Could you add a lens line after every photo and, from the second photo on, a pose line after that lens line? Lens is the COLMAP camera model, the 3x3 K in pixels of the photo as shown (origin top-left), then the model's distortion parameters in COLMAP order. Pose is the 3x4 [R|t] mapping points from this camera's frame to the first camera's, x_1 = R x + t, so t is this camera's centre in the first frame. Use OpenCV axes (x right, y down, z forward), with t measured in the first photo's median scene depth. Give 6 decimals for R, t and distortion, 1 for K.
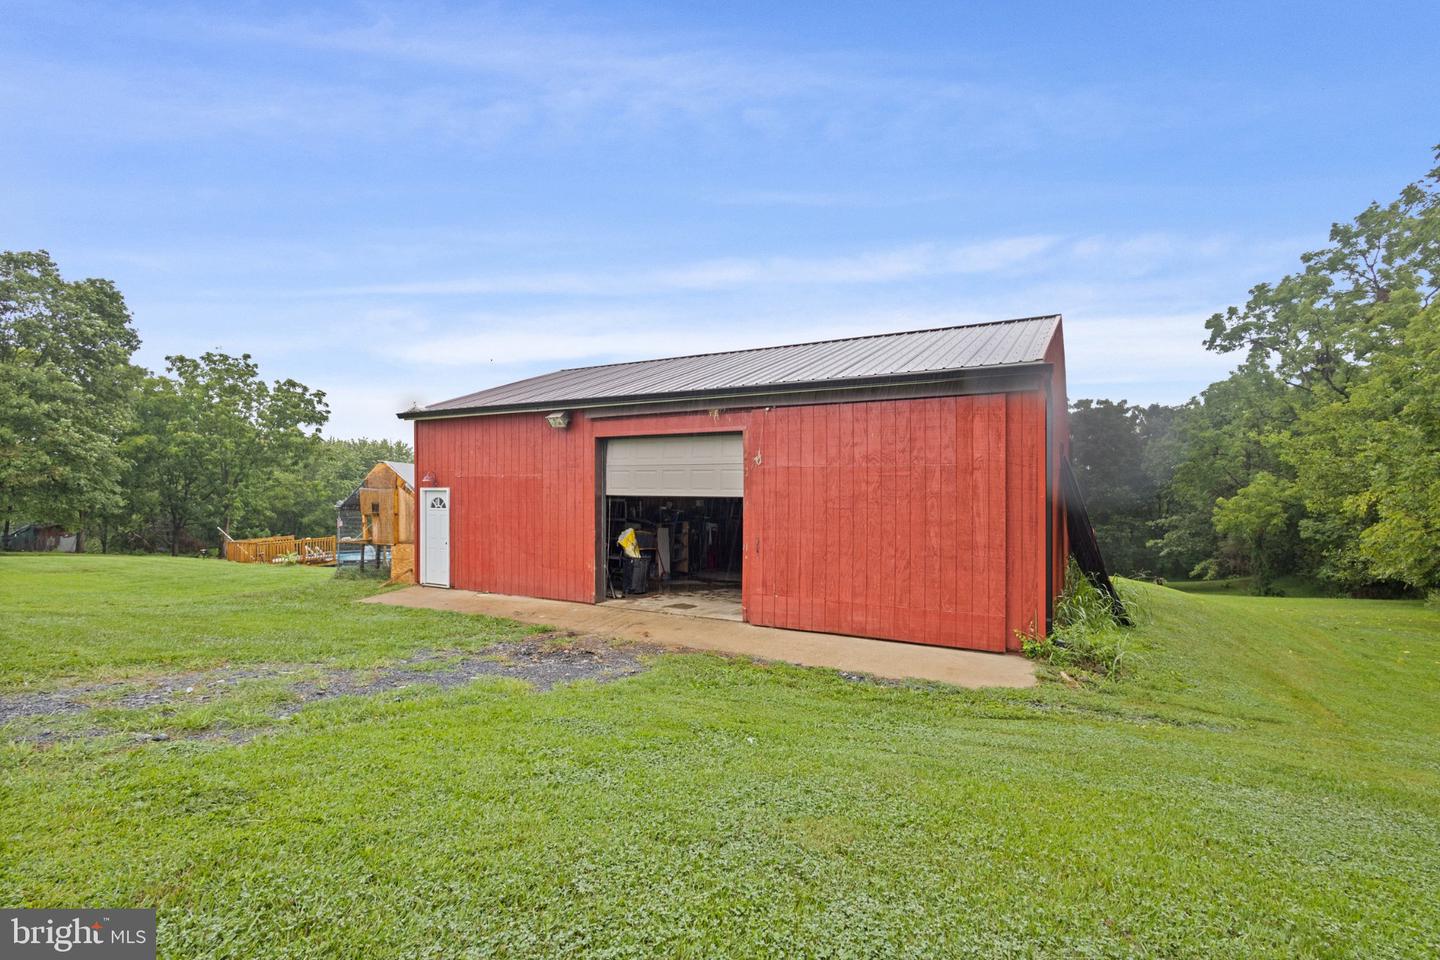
lens RADIAL K [[683.7, 0, 720.0], [0, 683.7, 480.0], [0, 0, 1]] dist [0.013458, -0.001565]
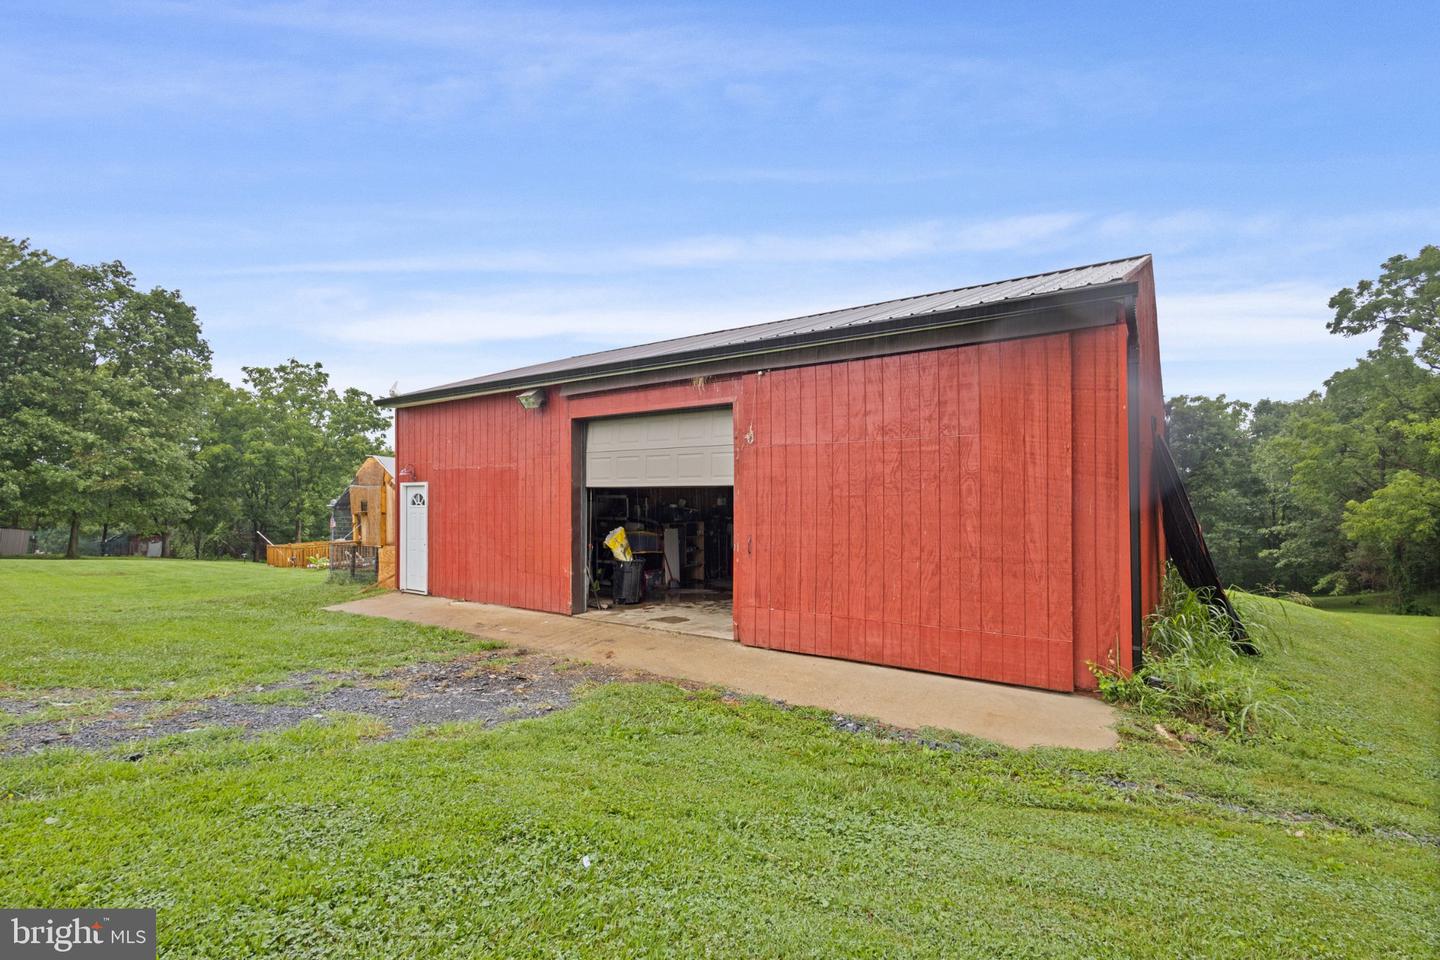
lens RADIAL K [[683.7, 0, 720.0], [0, 683.7, 480.0], [0, 0, 1]] dist [0.013458, -0.001565]
pose [[0.994488, -0.007066, -0.104611, 0.096962], [0.005663, 0.999890, -0.013703, 0.028664], [0.104697, 0.013035, 0.994419, 0.188945]]
